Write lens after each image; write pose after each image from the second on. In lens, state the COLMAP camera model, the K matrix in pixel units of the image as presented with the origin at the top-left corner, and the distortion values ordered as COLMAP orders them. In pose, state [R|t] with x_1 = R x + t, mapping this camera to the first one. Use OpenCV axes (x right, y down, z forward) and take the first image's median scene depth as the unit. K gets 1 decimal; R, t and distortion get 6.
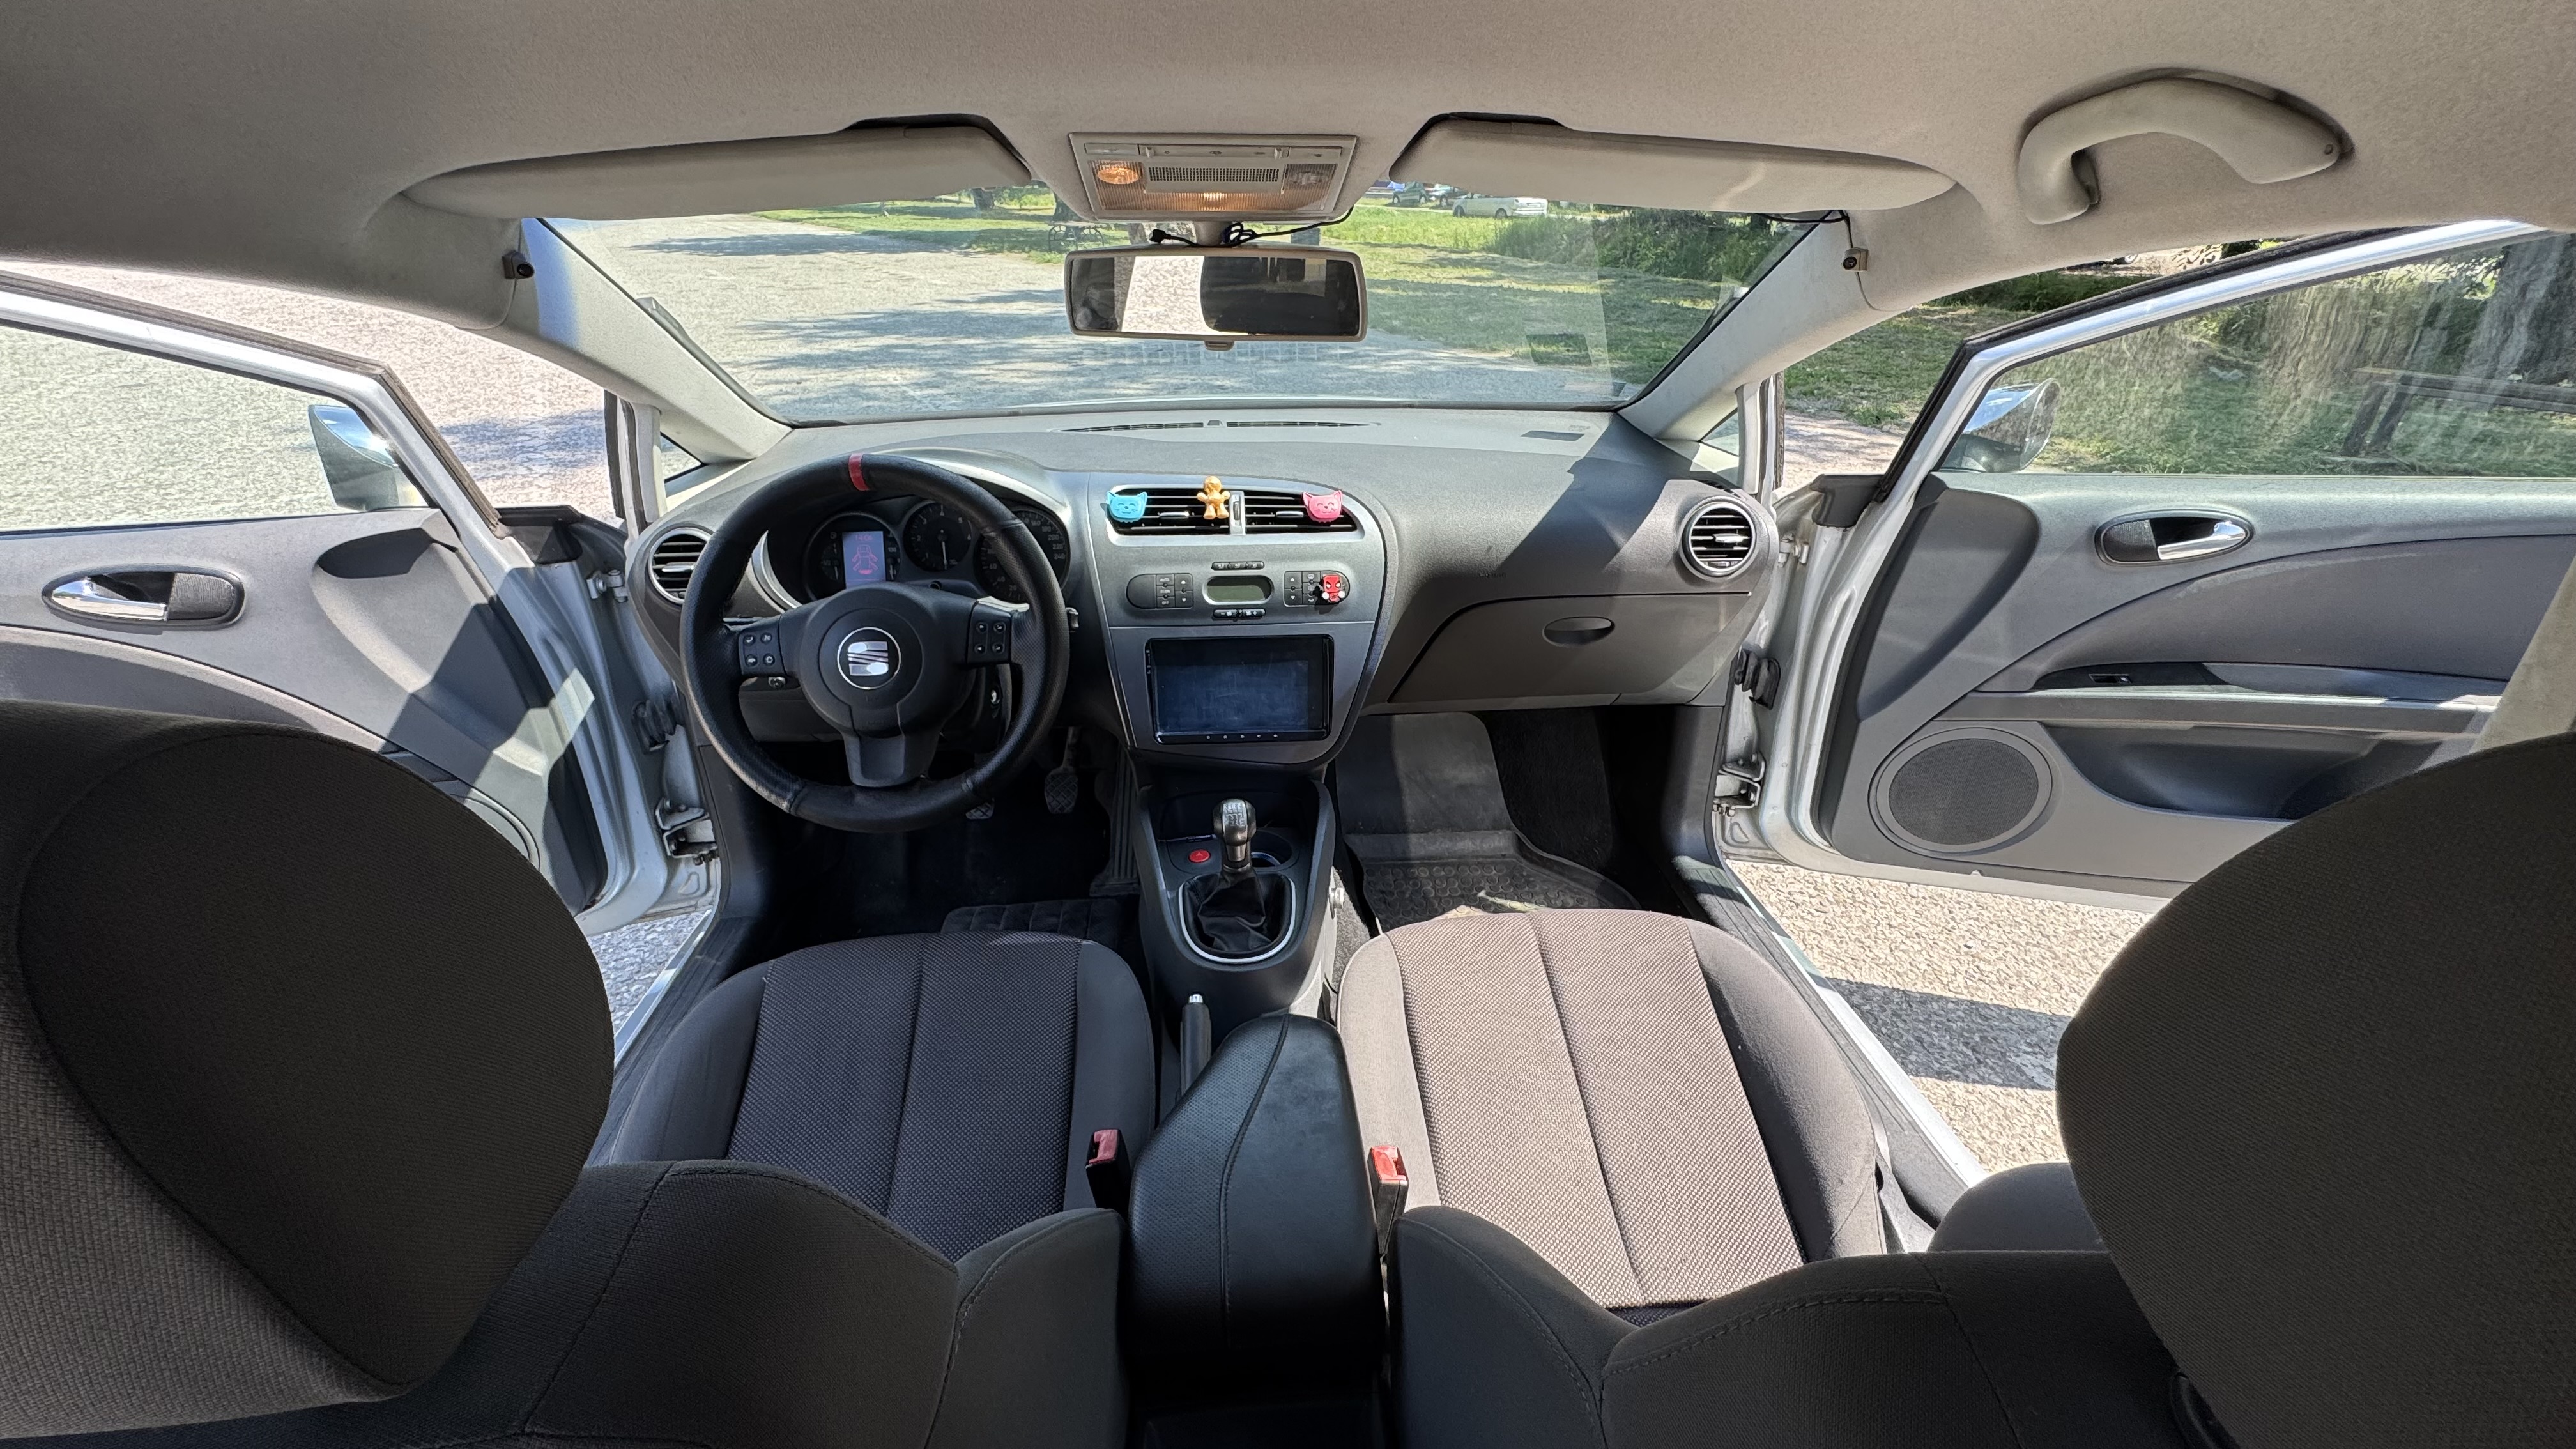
lens RADIAL K [[1068.7, 0, 1282.1], [0, 1068.7, 707.6], [0, 0, 1]] dist [0.014604, 0.001427]
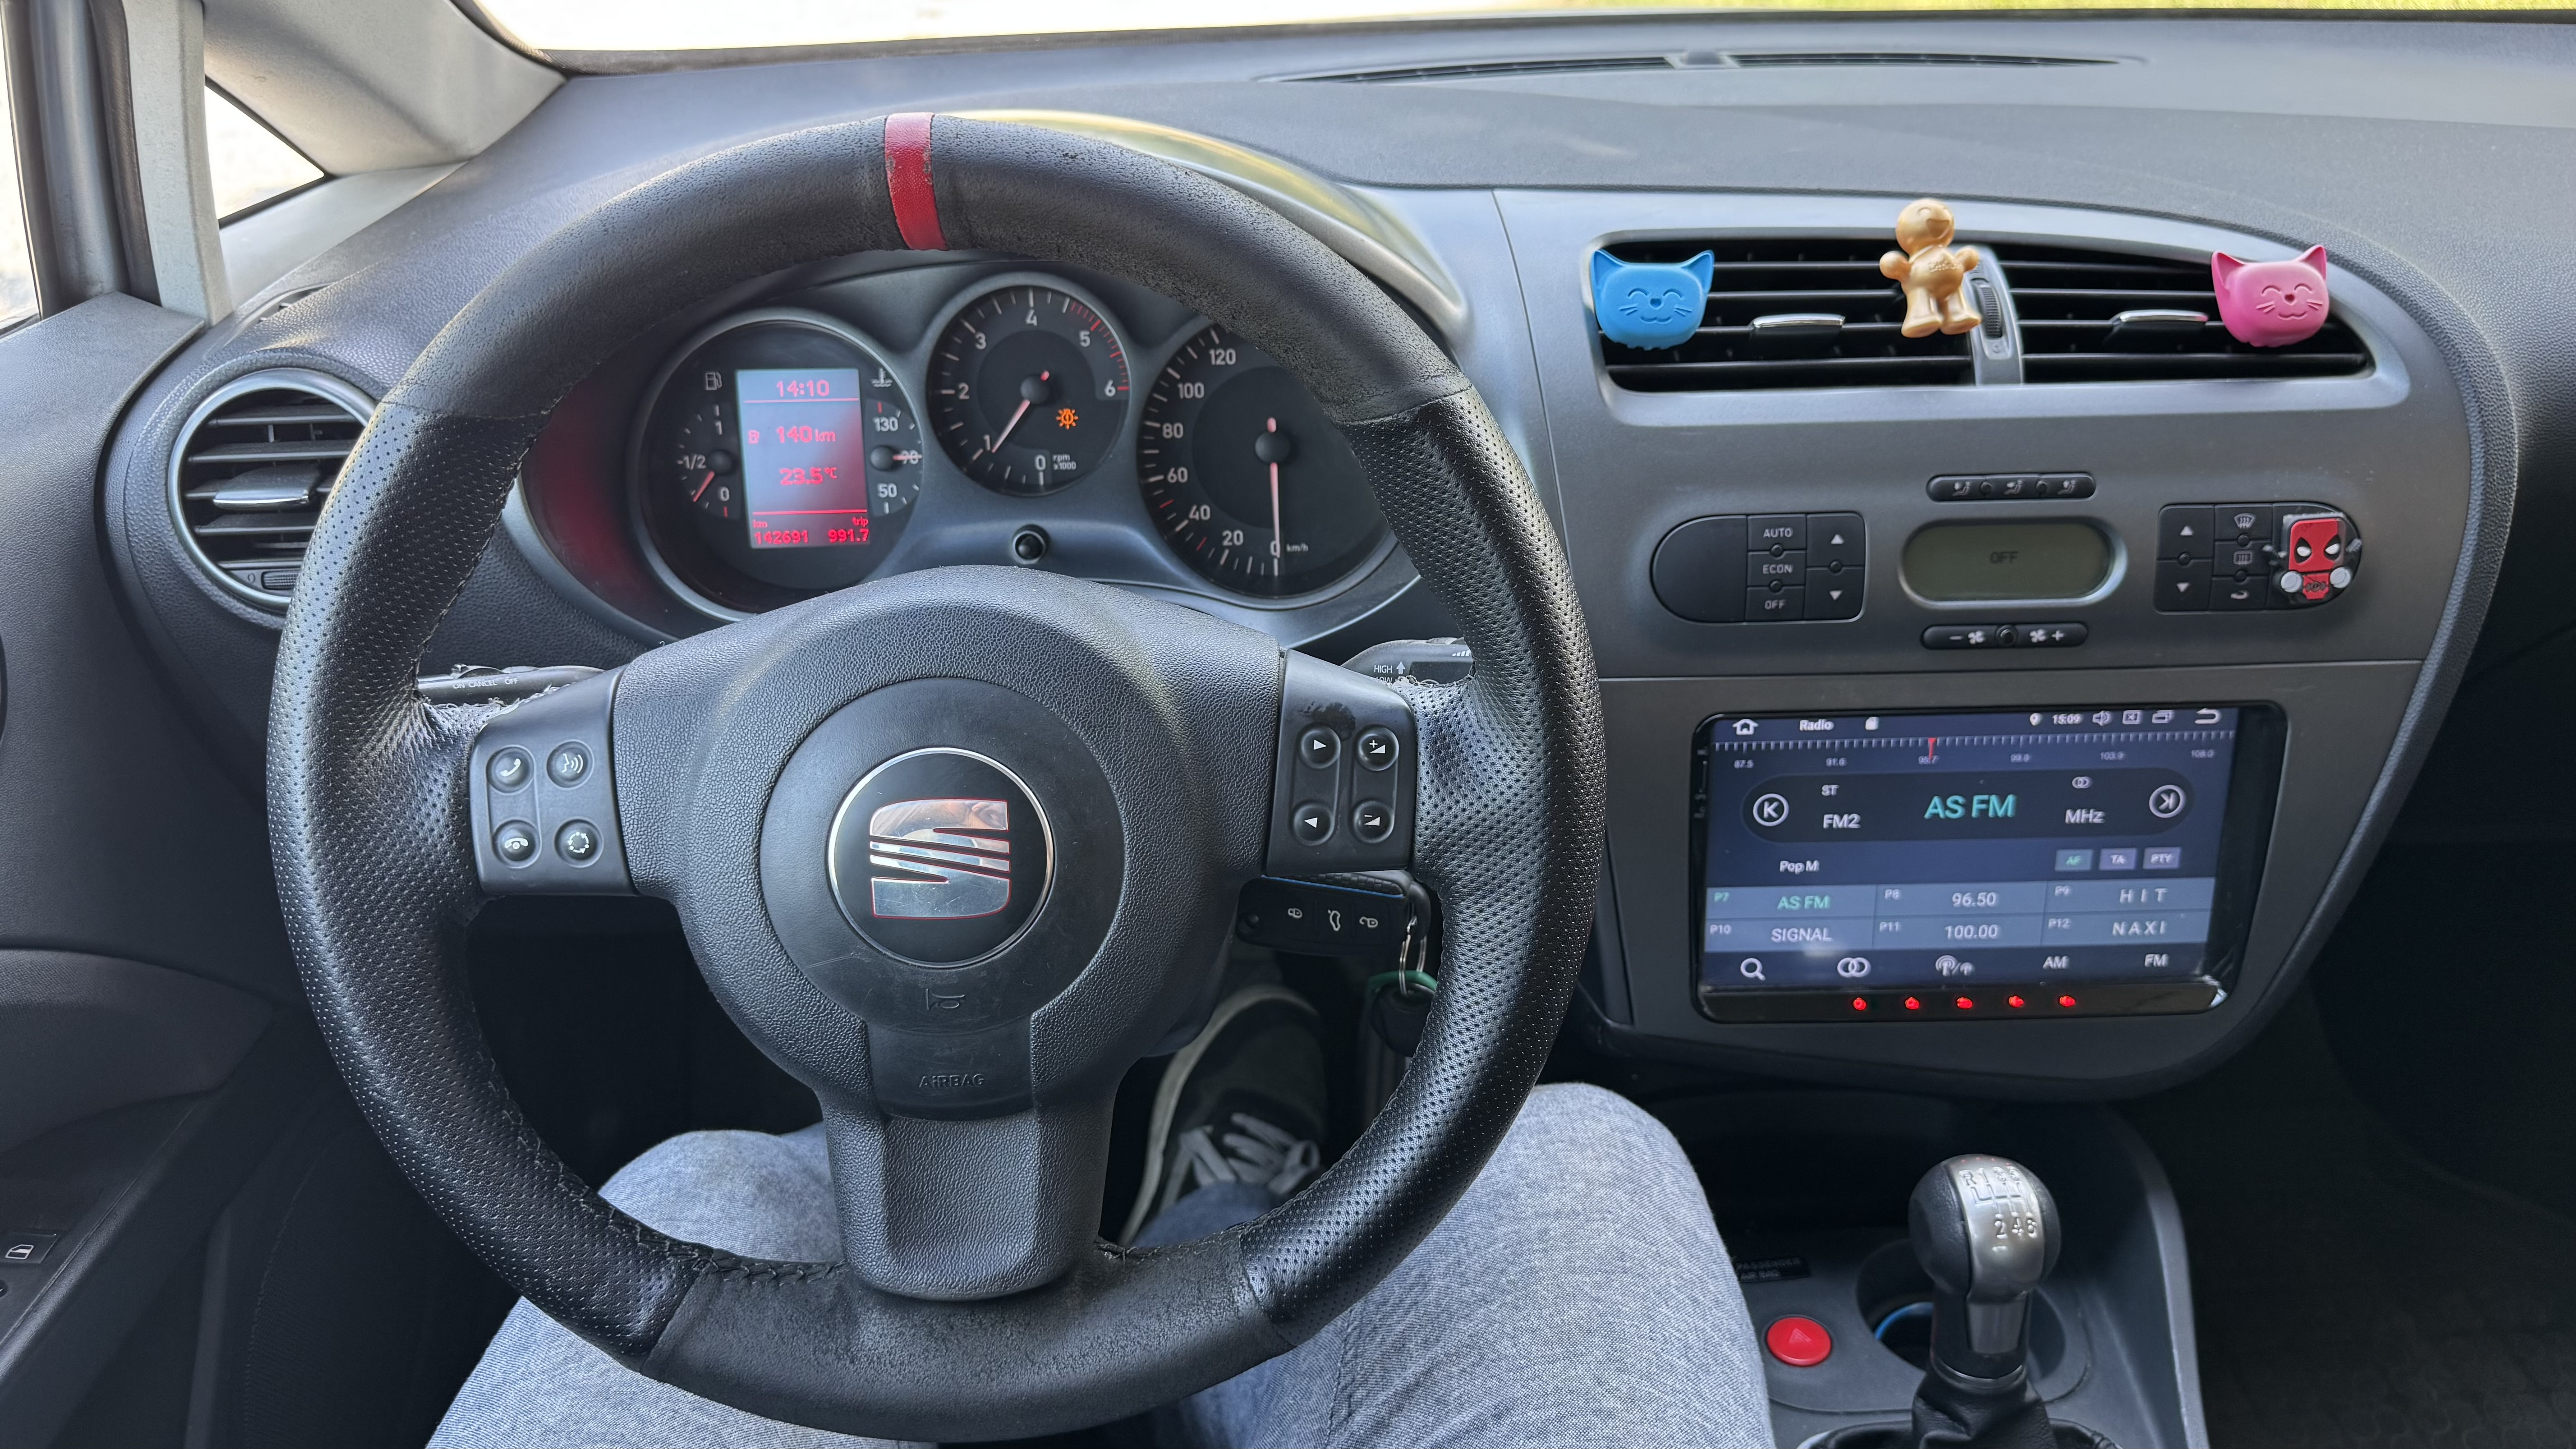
lens RADIAL K [[1904.3, 0, 1292.7], [0, 1904.3, 725.8], [0, 0, 1]] dist [0.080170, -0.095468]
pose [[0.999419, 0.006188, -0.033519, -0.230390], [-0.004657, 0.998951, 0.045550, -0.086301], [0.033766, -0.045367, 0.998400, 0.422813]]
